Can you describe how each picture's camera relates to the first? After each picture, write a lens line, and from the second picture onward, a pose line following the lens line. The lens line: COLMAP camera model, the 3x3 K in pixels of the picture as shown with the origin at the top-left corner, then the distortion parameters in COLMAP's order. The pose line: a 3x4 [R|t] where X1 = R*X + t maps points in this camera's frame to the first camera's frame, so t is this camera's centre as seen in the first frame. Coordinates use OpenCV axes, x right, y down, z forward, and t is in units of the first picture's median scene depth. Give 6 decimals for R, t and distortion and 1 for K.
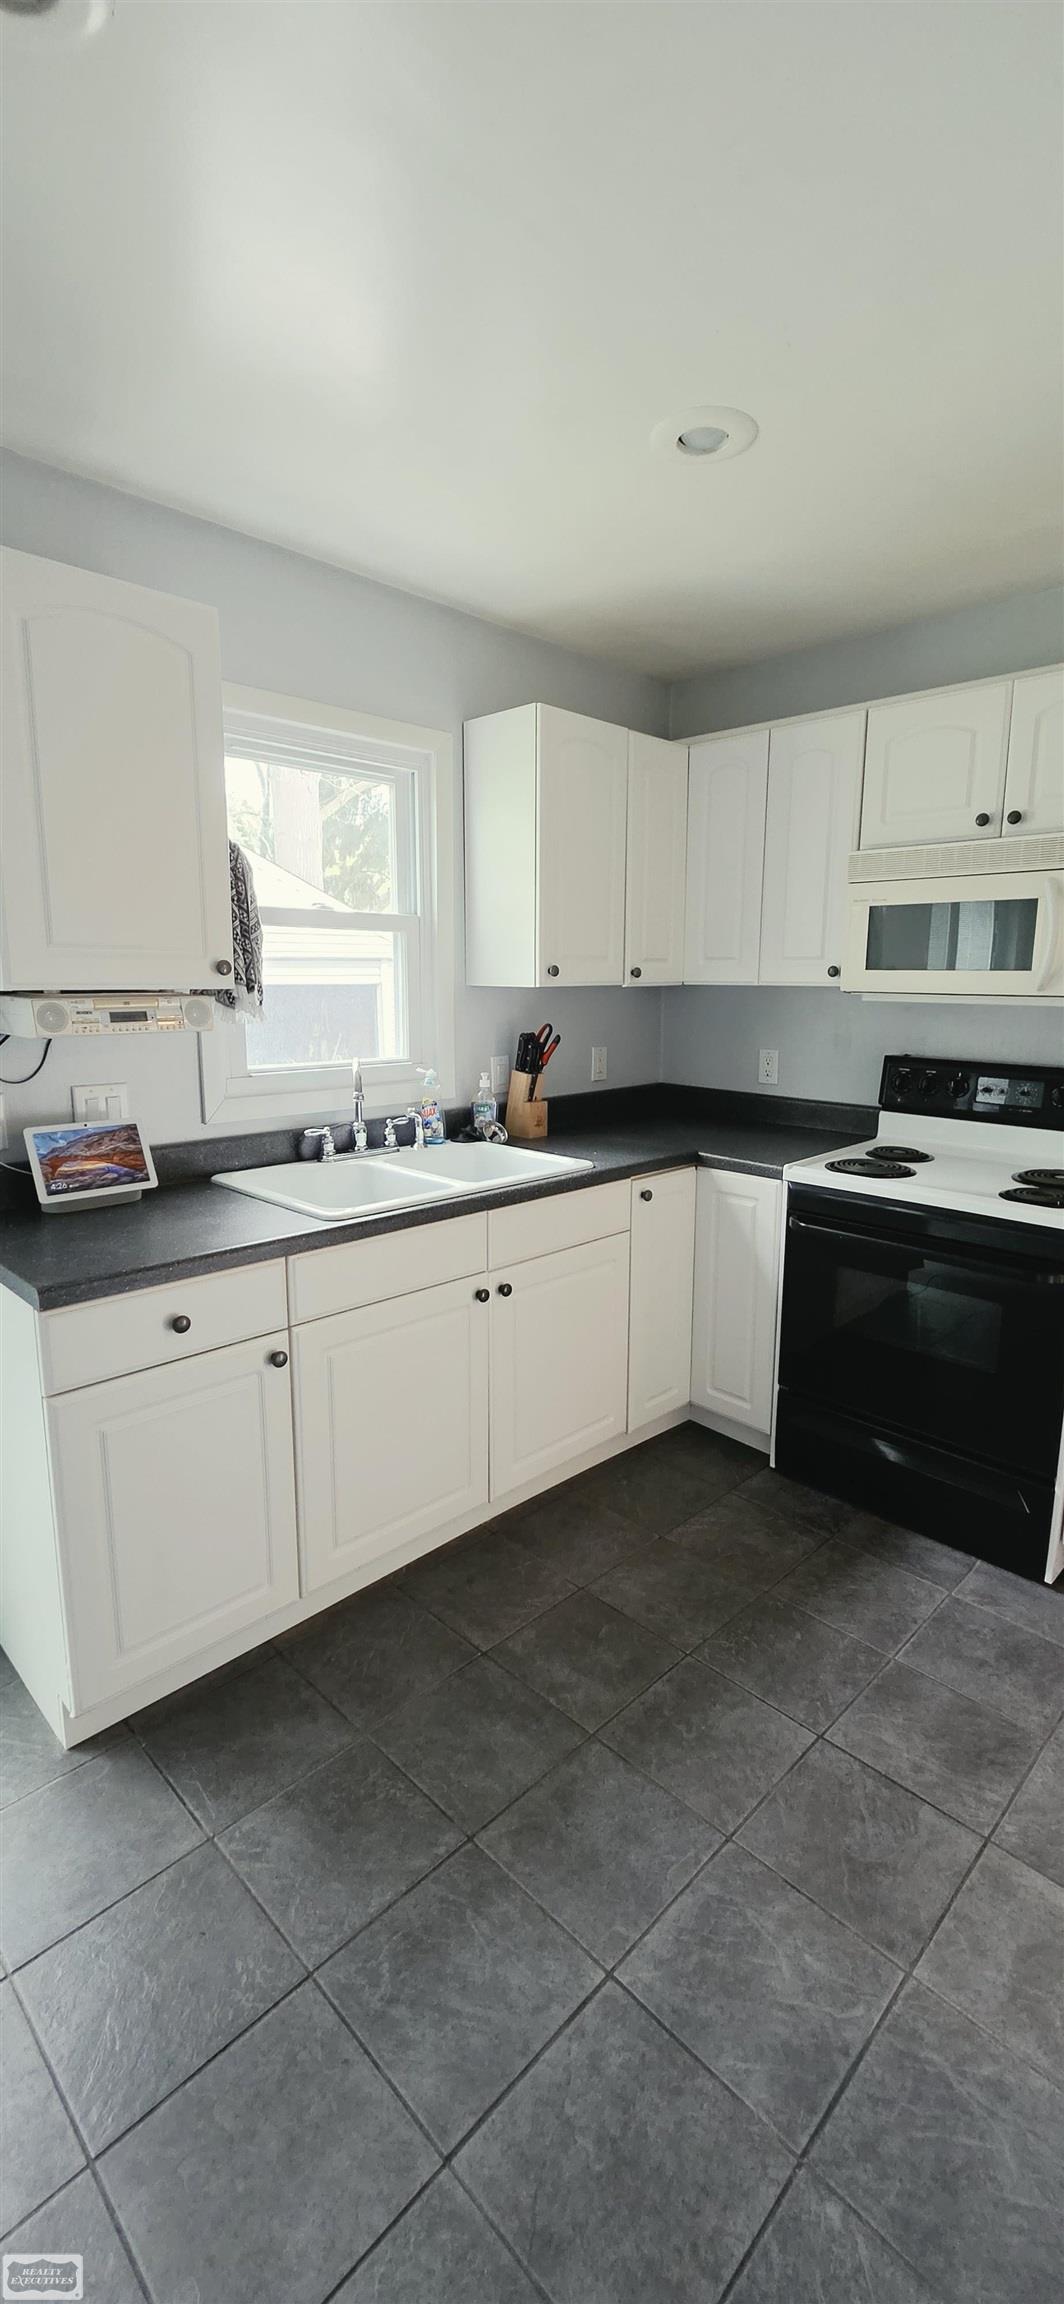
lens RADIAL K [[941.1, 0, 541.7], [0, 941.1, 1144.6], [0, 0, 1]] dist [0.000443, 0.001006]
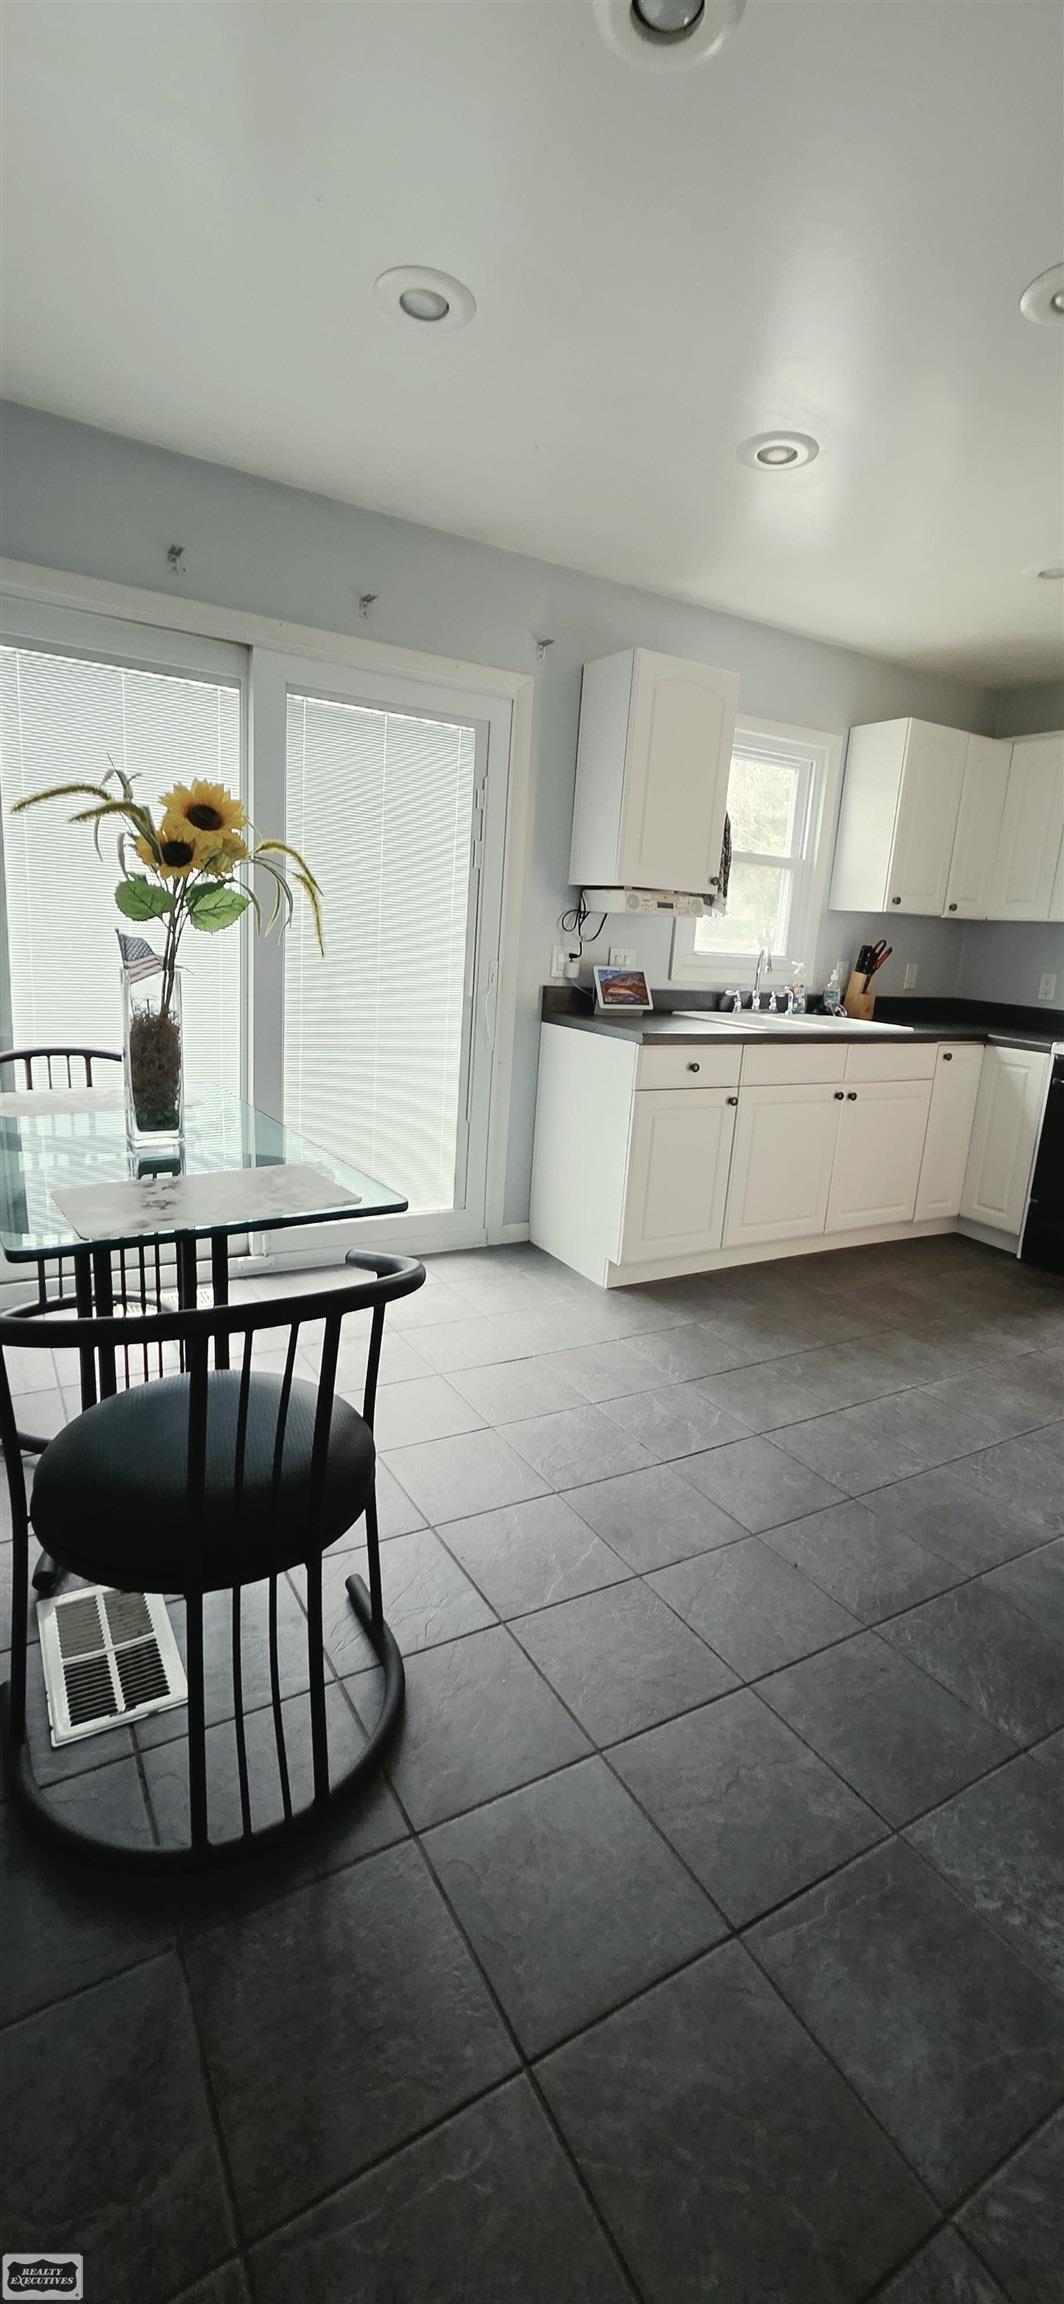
lens RADIAL K [[941.1, 0, 542.6], [0, 941.1, 1134.9], [0, 0, 1]] dist [0.000443, 0.001006]
pose [[0.967014, 0.106111, -0.231568, -0.163029], [-0.100165, 0.994271, 0.037321, 0.204031], [0.234201, -0.012895, 0.972103, -0.637902]]
